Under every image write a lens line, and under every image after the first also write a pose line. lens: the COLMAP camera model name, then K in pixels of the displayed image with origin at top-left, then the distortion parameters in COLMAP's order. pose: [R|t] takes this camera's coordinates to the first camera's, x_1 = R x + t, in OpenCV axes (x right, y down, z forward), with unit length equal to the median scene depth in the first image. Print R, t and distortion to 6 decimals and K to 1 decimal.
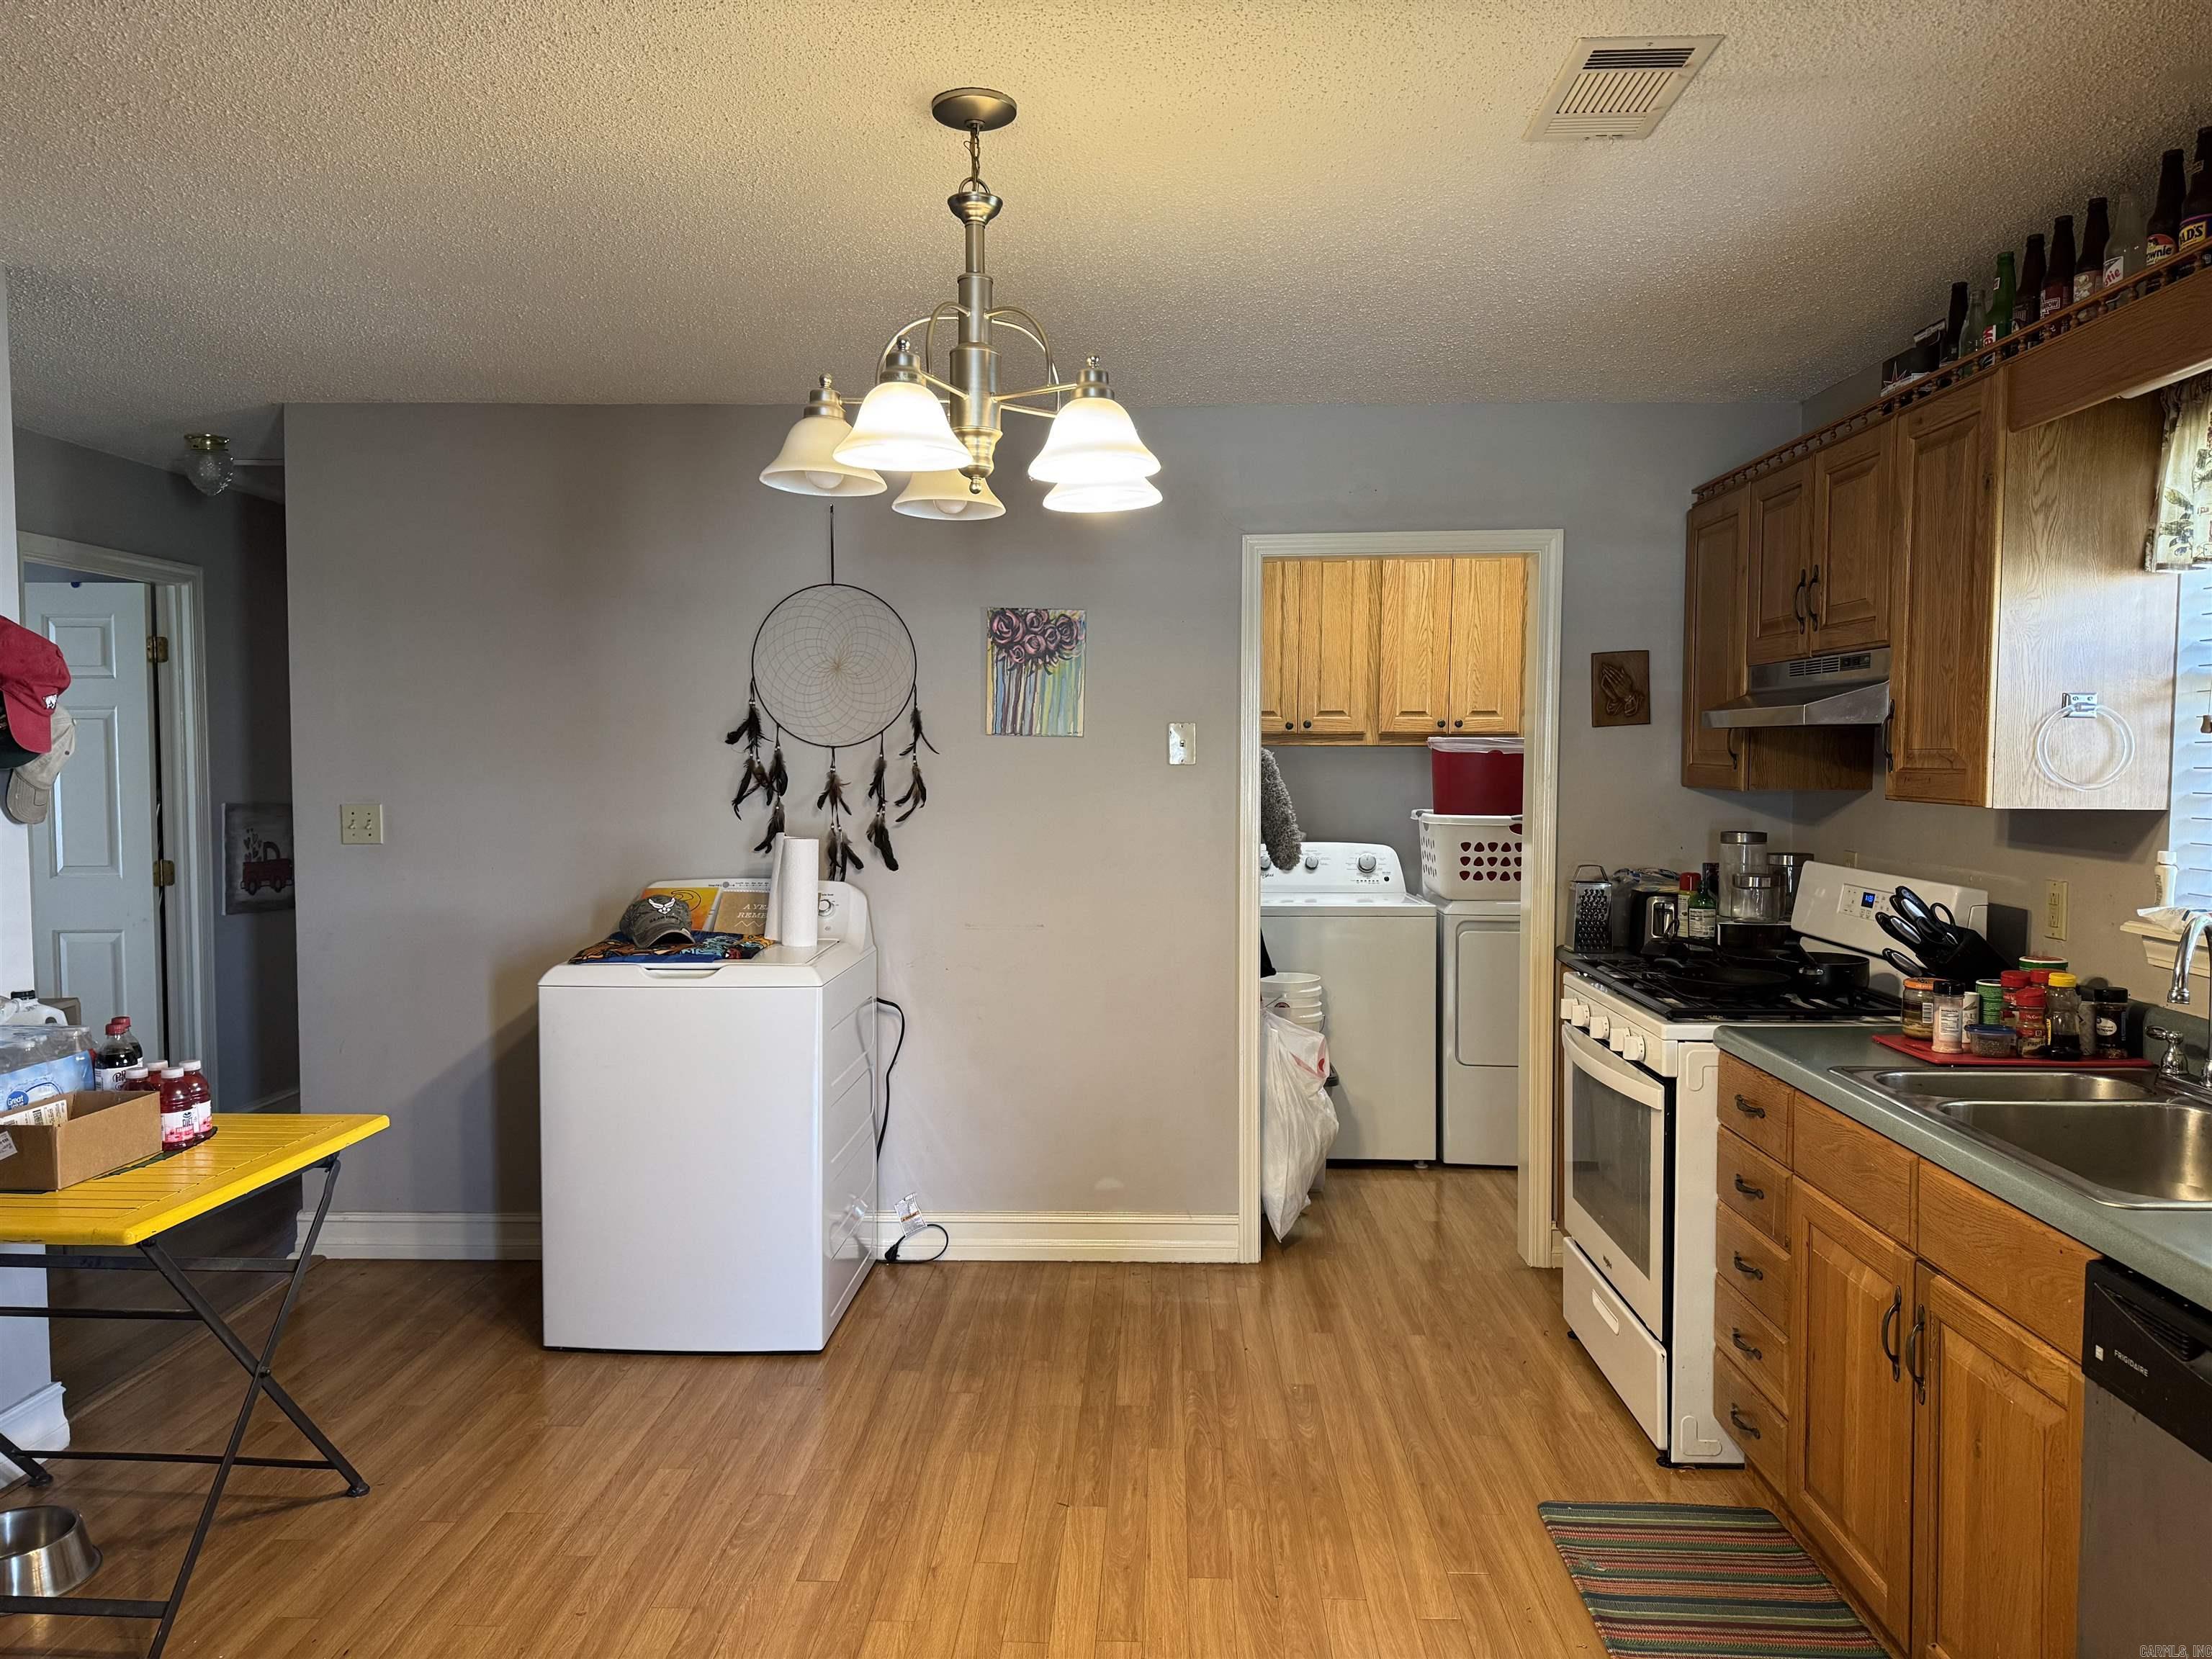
lens RADIAL K [[1474.8, 0, 1096.1], [0, 1474.8, 850.1], [0, 0, 1]] dist [0.089456, -0.111793]
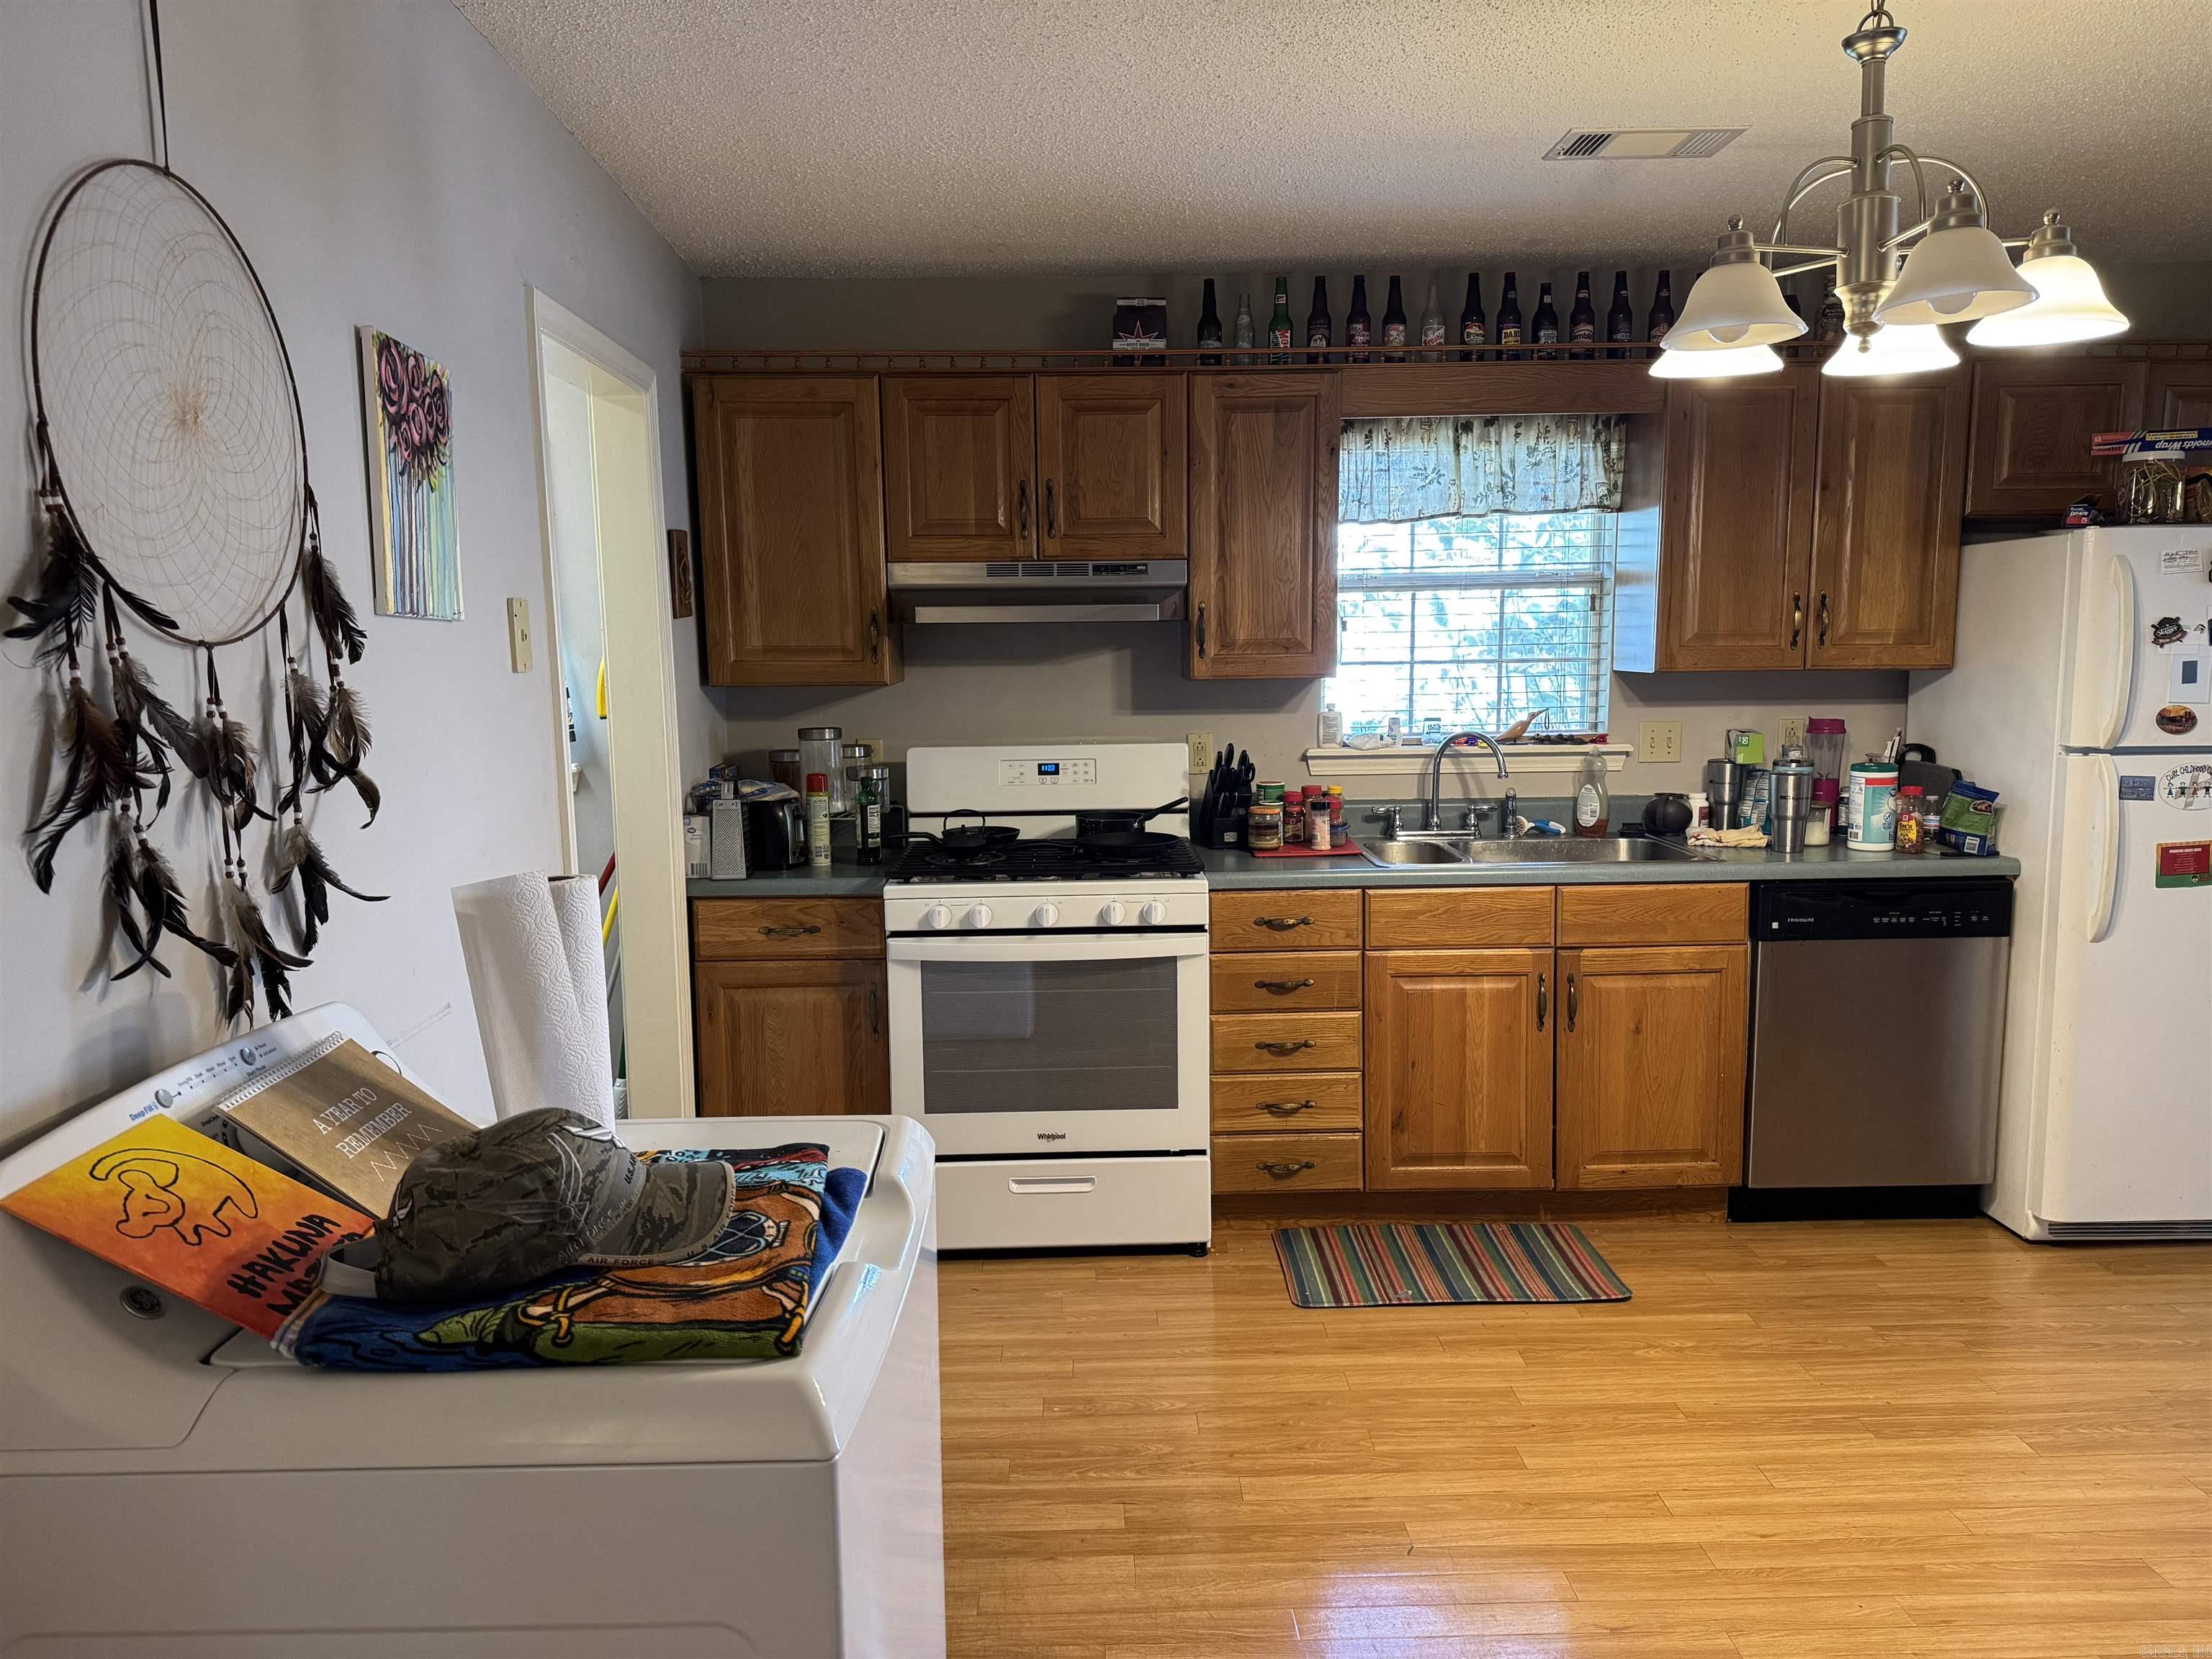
lens RADIAL K [[1532.5, 0, 1101.4], [0, 1532.5, 829.4], [0, 0, 1]] dist [0.103886, -0.133458]
pose [[-0.031681, -0.120229, 0.992241, -0.586066], [0.082525, 0.989035, 0.122475, -0.054350], [-0.996085, 0.085765, -0.021411, 0.820920]]
